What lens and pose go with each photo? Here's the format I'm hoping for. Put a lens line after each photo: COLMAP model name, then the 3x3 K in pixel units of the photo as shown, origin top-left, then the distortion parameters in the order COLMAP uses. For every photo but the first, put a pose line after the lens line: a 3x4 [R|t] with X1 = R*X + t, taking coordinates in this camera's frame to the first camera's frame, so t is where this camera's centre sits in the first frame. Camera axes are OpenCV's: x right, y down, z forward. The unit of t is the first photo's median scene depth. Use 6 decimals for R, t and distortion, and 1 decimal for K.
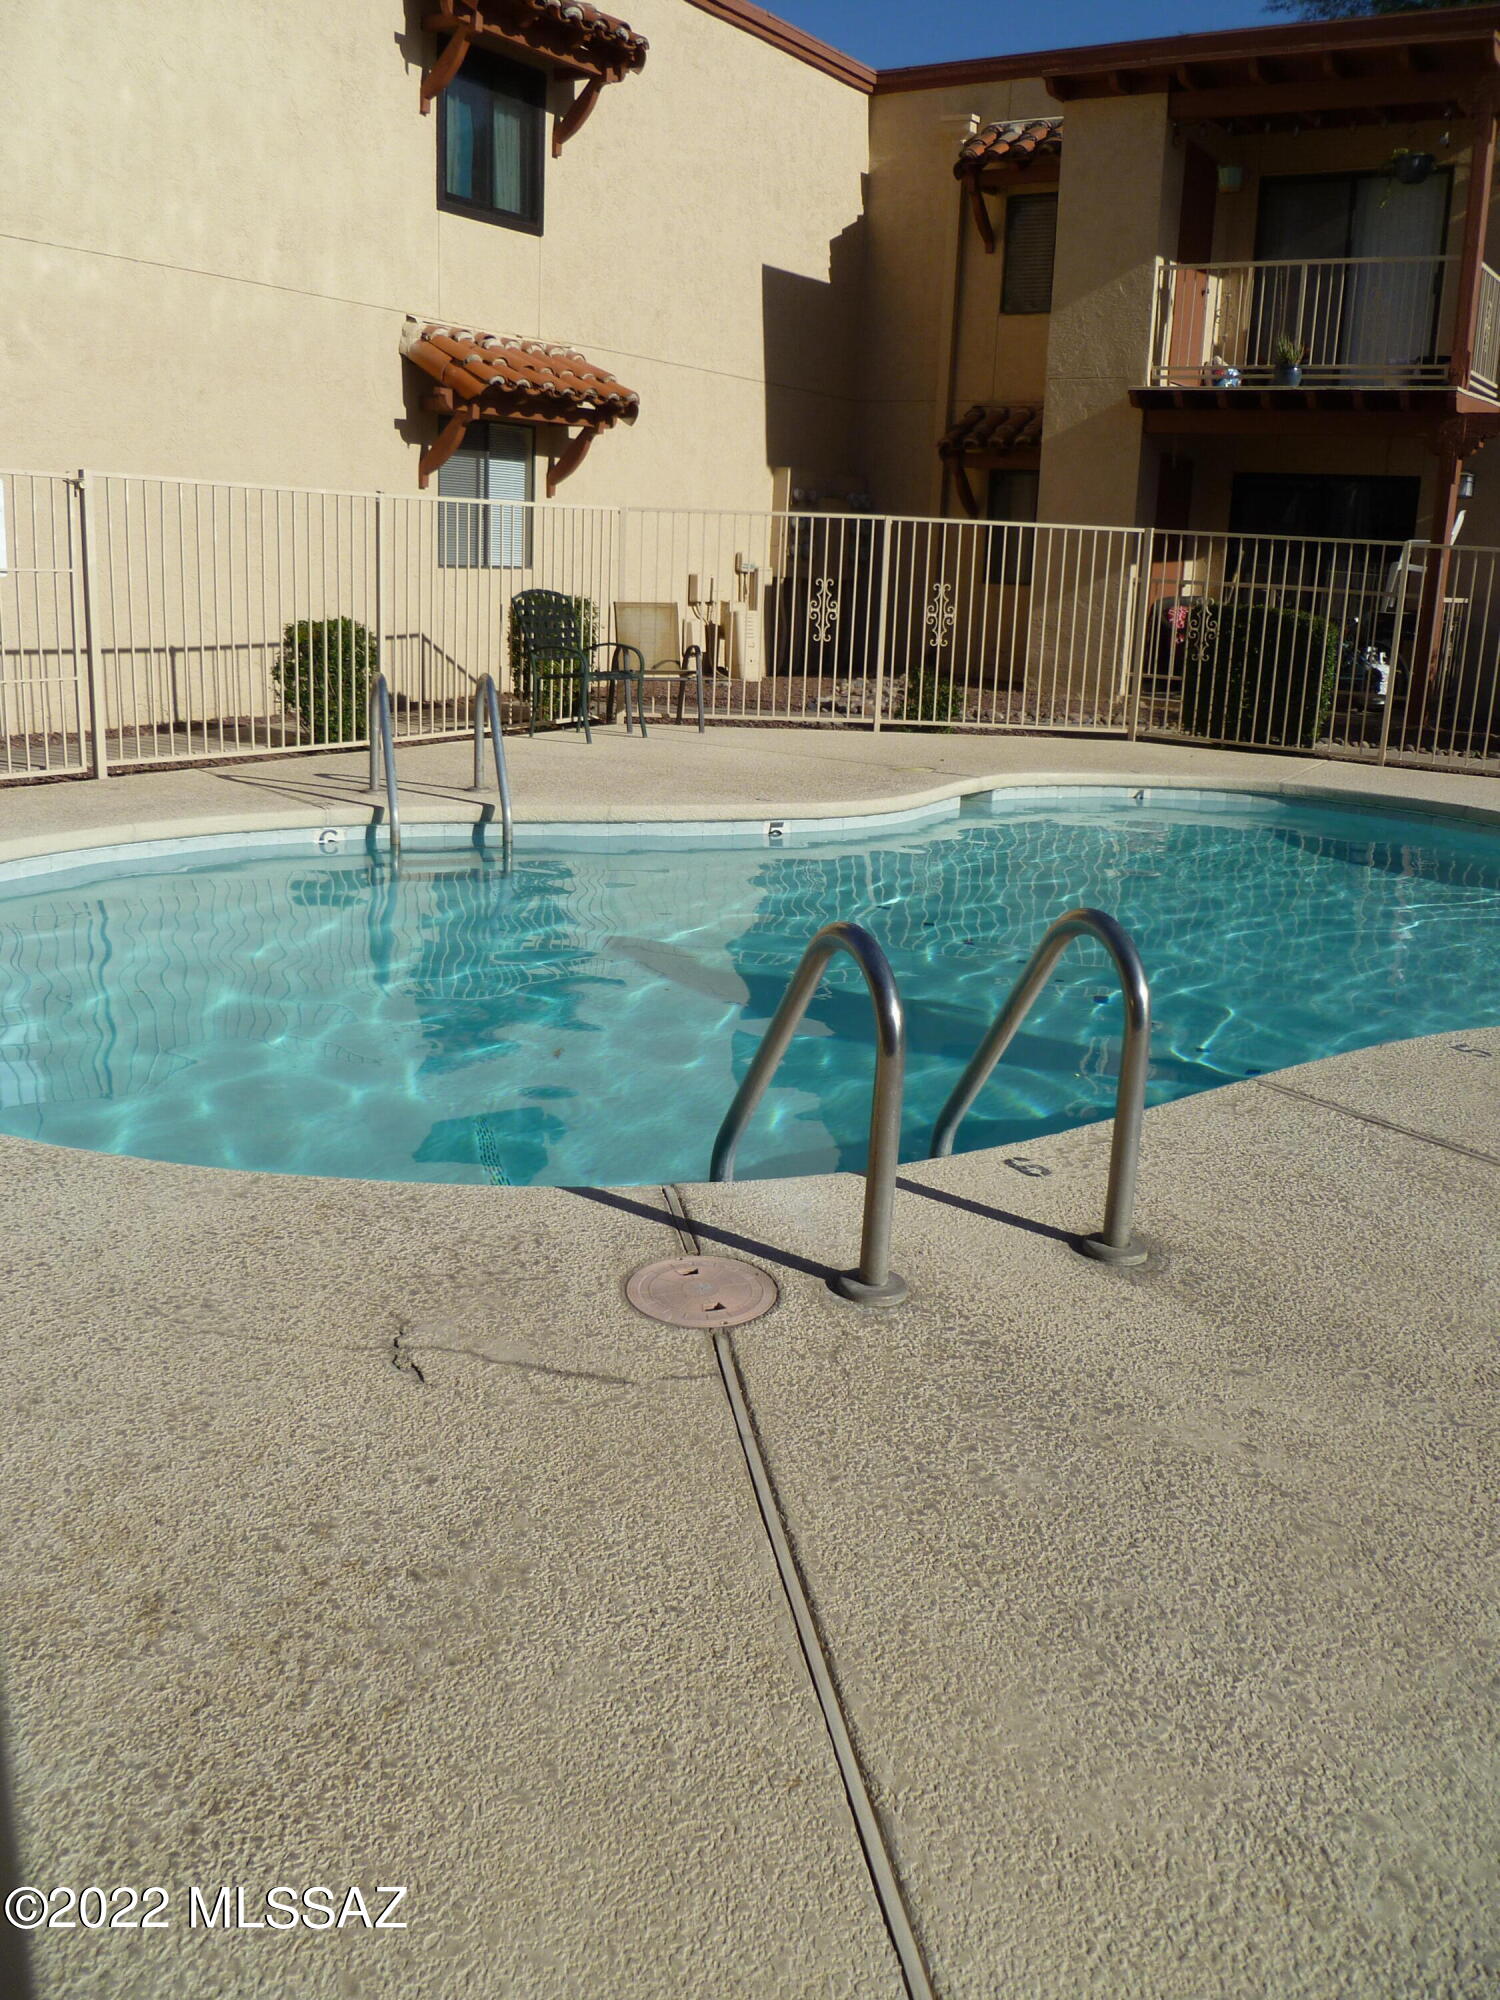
lens RADIAL K [[1656.3, 0, 750.0], [0, 1656.3, 1000.0], [0, 0, 1]] dist [-0.068036, 0.012838]
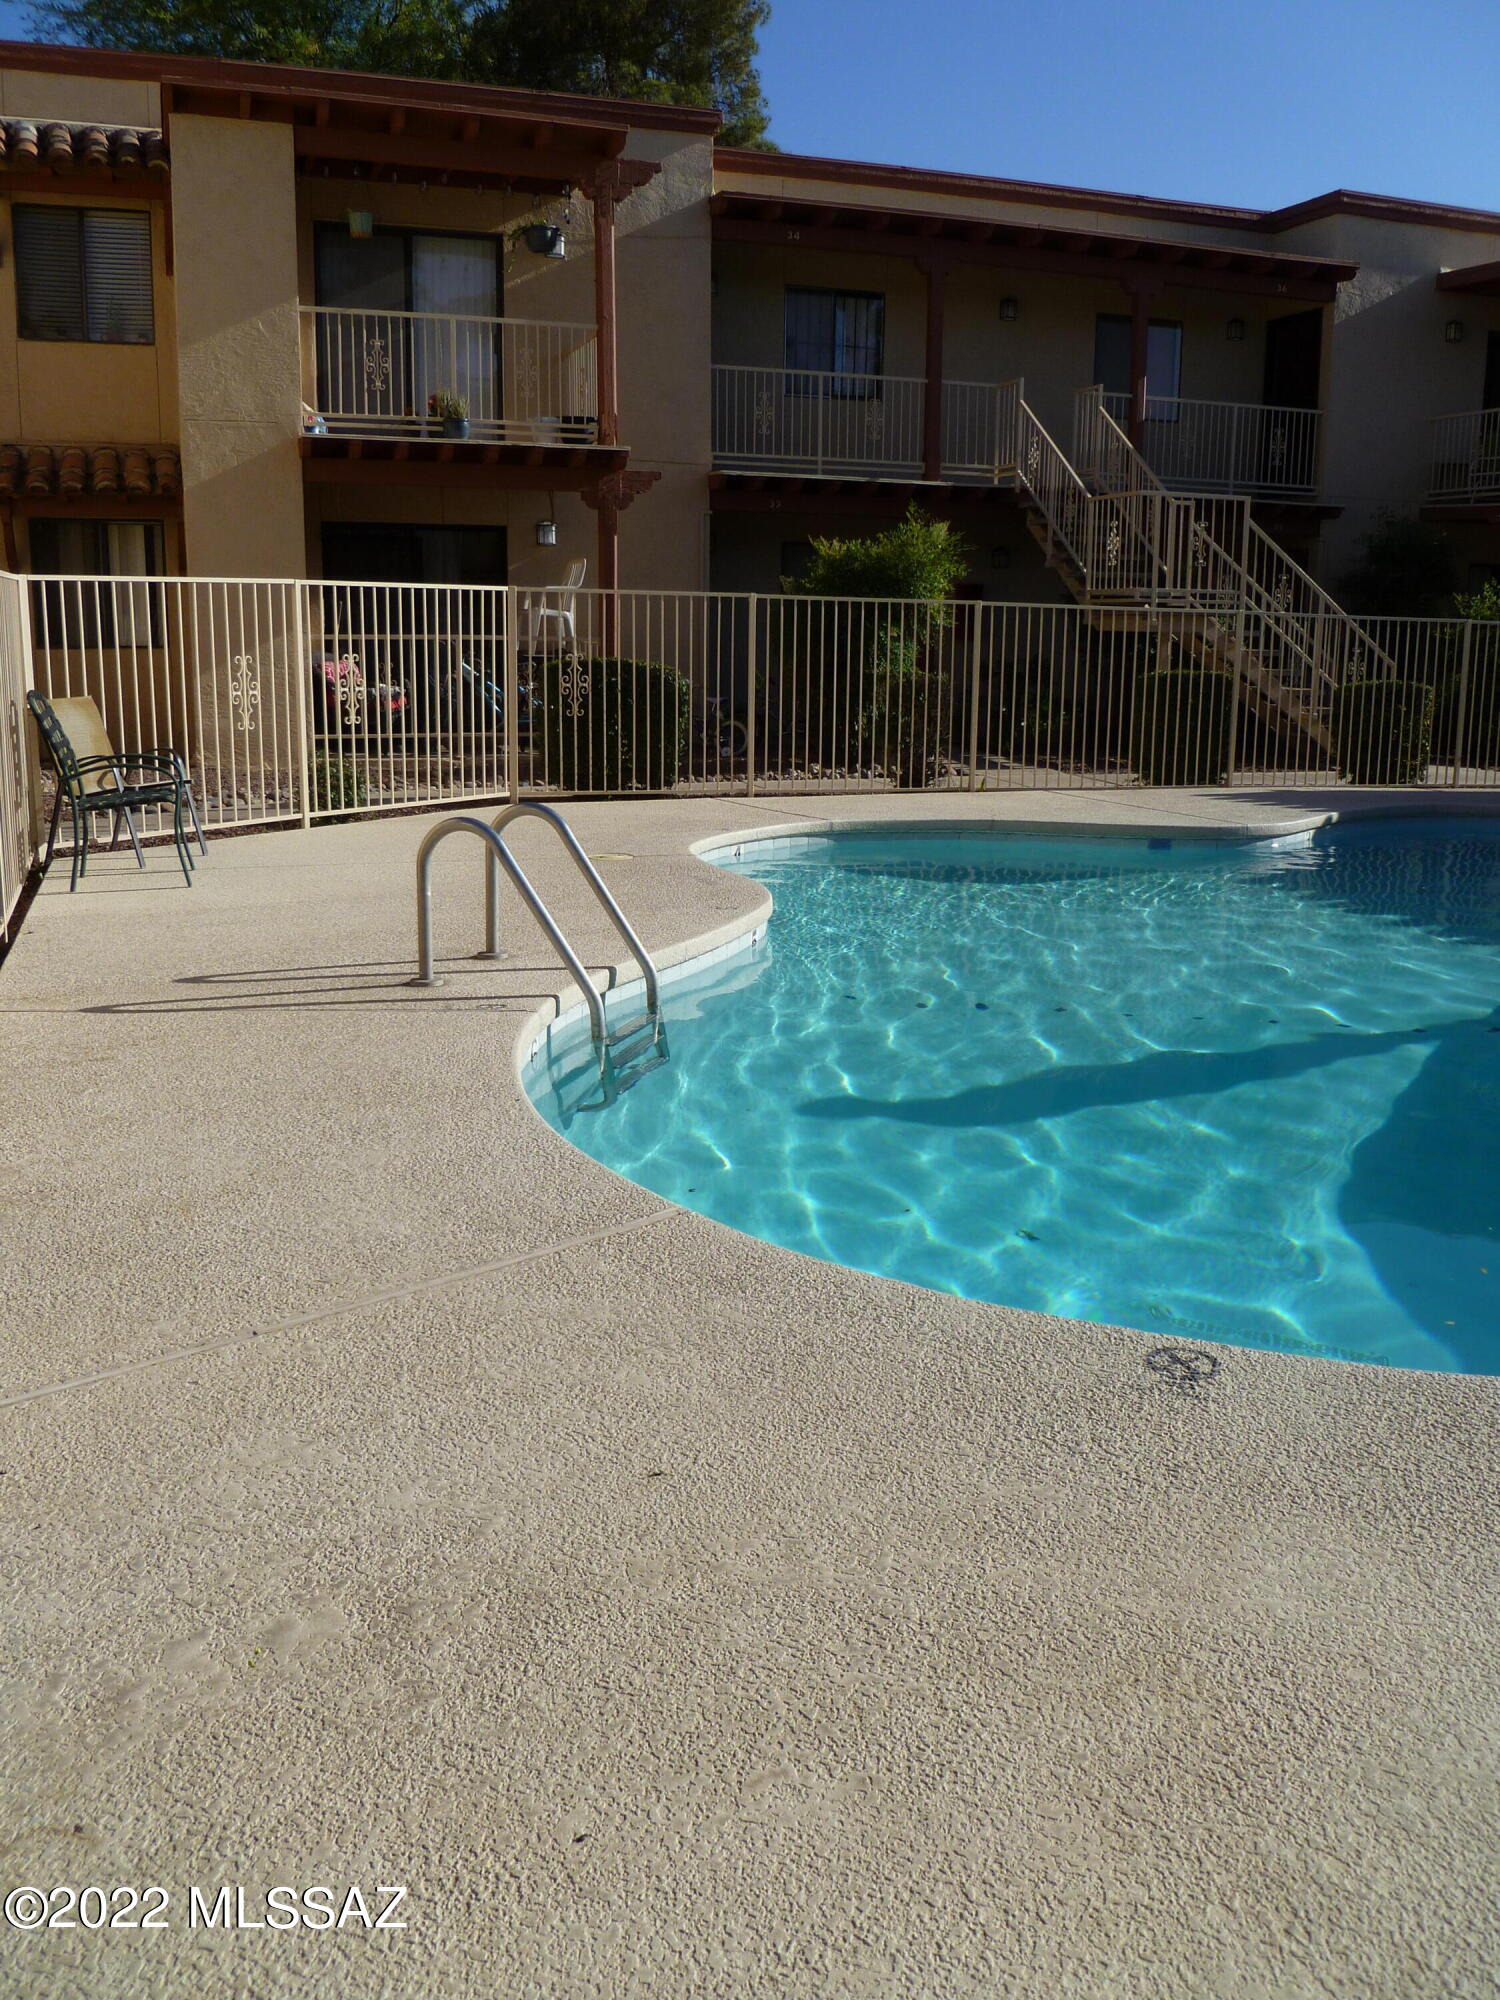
lens RADIAL K [[1656.3, 0, 750.0], [0, 1656.3, 1000.0], [0, 0, 1]] dist [-0.068036, 0.012838]
pose [[0.621055, -0.203563, 0.756870, -0.414275], [0.214848, 0.972909, 0.085373, -0.090462], [-0.753745, 0.109591, 0.647965, 0.253423]]
